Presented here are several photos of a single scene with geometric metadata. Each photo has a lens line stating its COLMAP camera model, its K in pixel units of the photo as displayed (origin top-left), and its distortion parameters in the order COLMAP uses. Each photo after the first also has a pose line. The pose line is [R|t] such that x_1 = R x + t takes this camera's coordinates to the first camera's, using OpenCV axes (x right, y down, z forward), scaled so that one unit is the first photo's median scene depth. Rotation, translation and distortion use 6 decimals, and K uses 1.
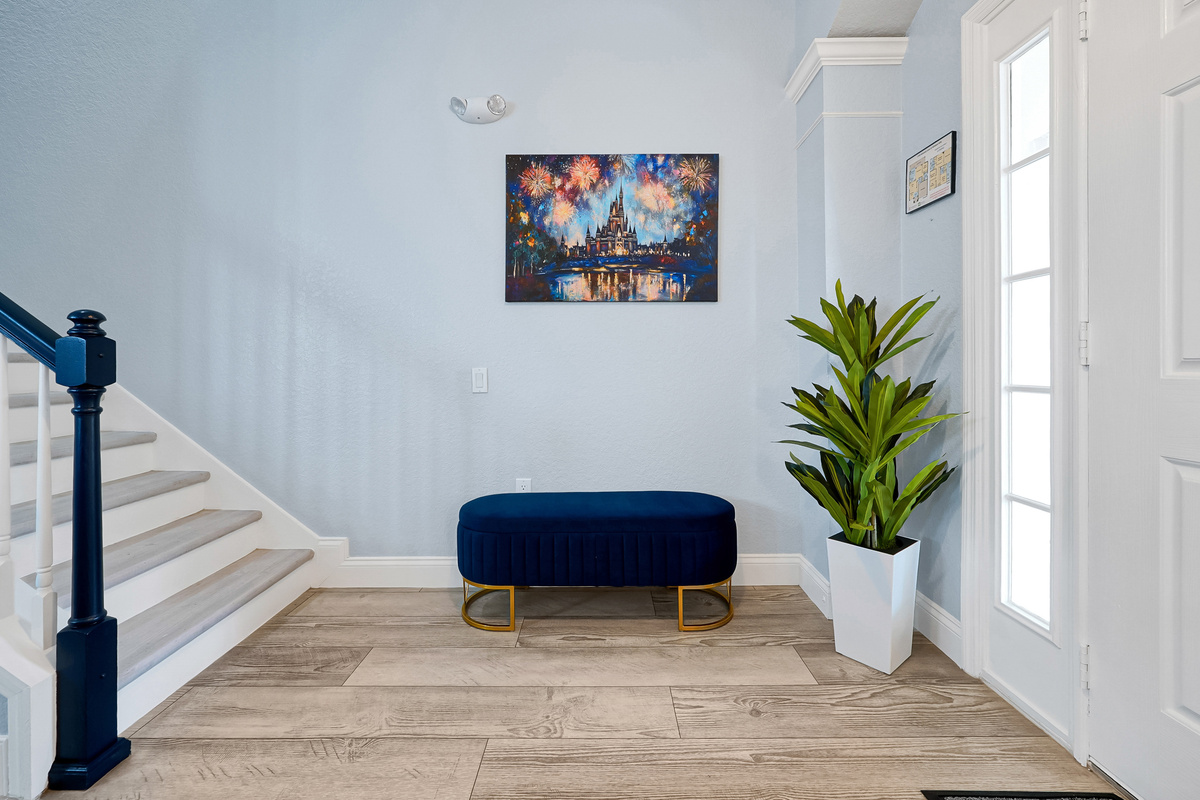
lens RADIAL K [[506.7, 0, 603.0], [0, 506.7, 367.4], [0, 0, 1]] dist [-0.002136, 0.000857]
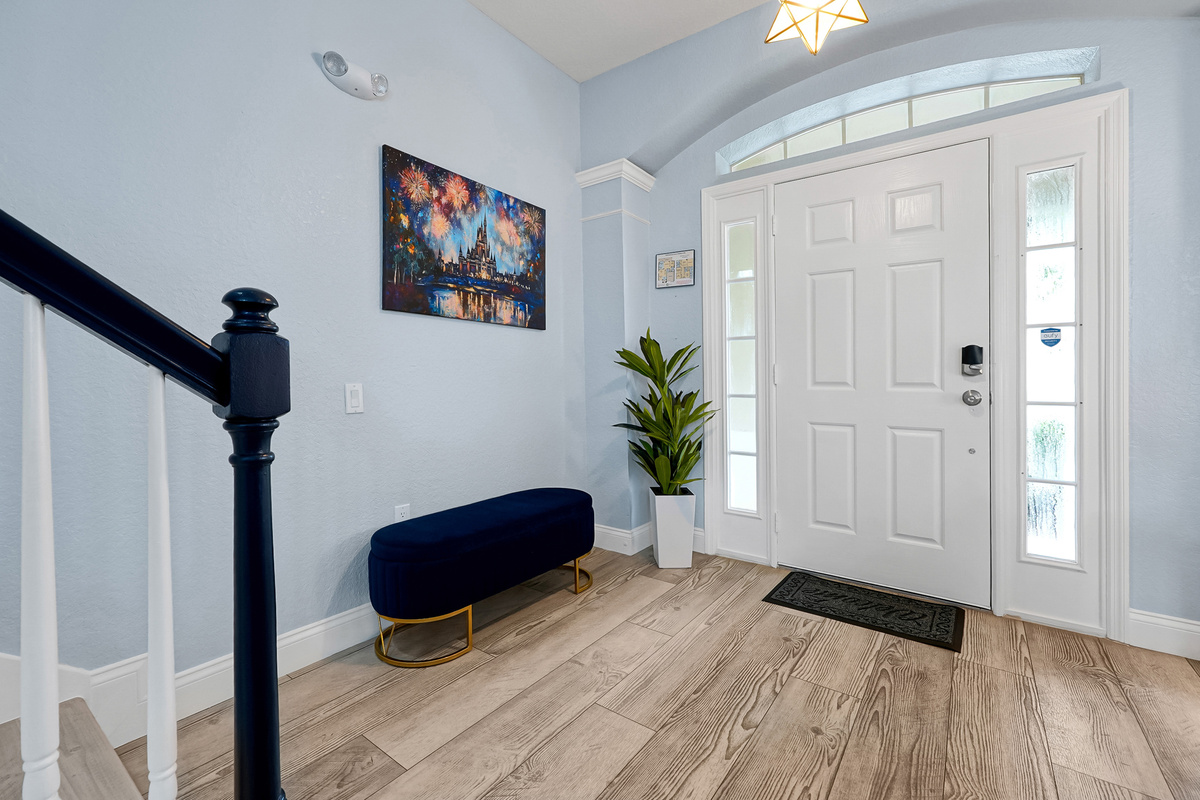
lens RADIAL K [[500.9, 0, 600.3], [0, 500.9, 377.2], [0, 0, 1]] dist [-0.000620, 0.000311]
pose [[0.596358, 0.012638, 0.802619, -0.669155], [-0.003774, 0.999909, -0.012941, -0.000930], [-0.802710, 0.004688, 0.596351, 0.173491]]
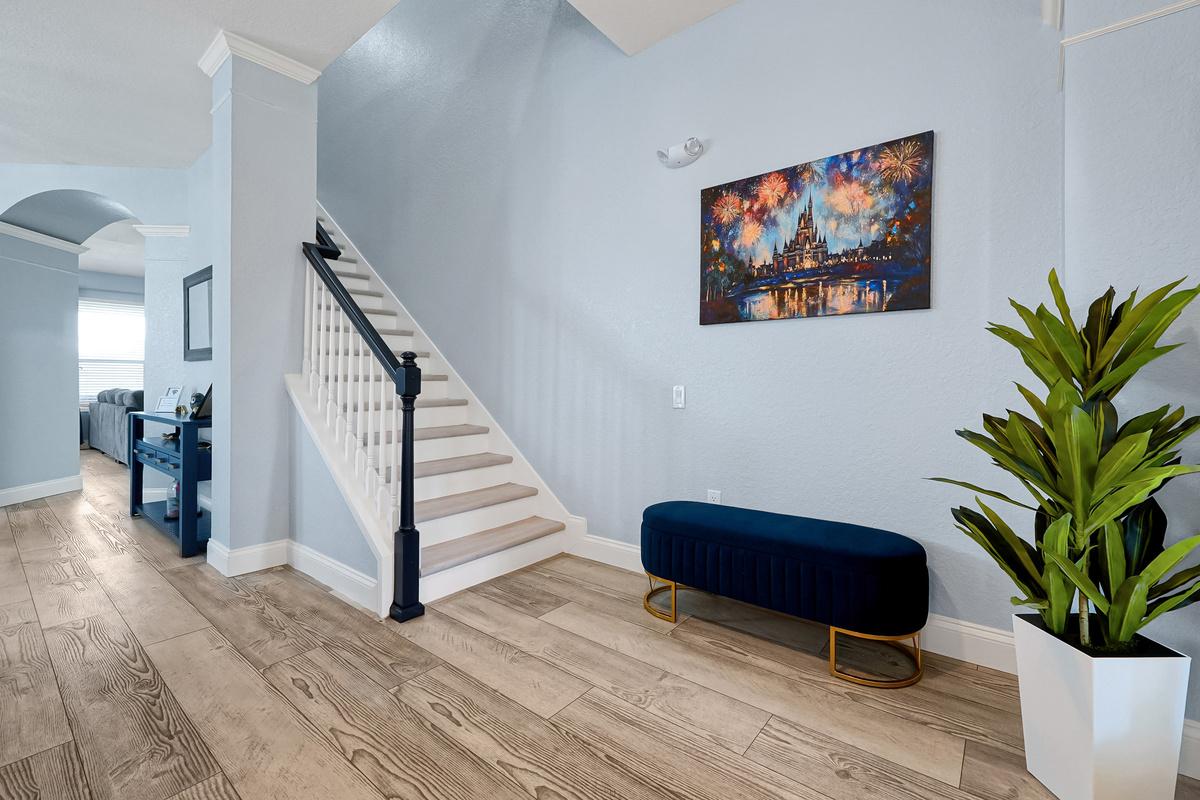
lens RADIAL K [[514.3, 0, 612.0], [0, 514.3, 379.5], [0, 0, 1]] dist [-0.003179, 0.000238]
pose [[0.789449, 0.000228, -0.613817, 0.334651], [-0.005648, 0.999960, -0.006892, -0.004292], [0.613791, 0.008907, 0.789418, 0.016317]]
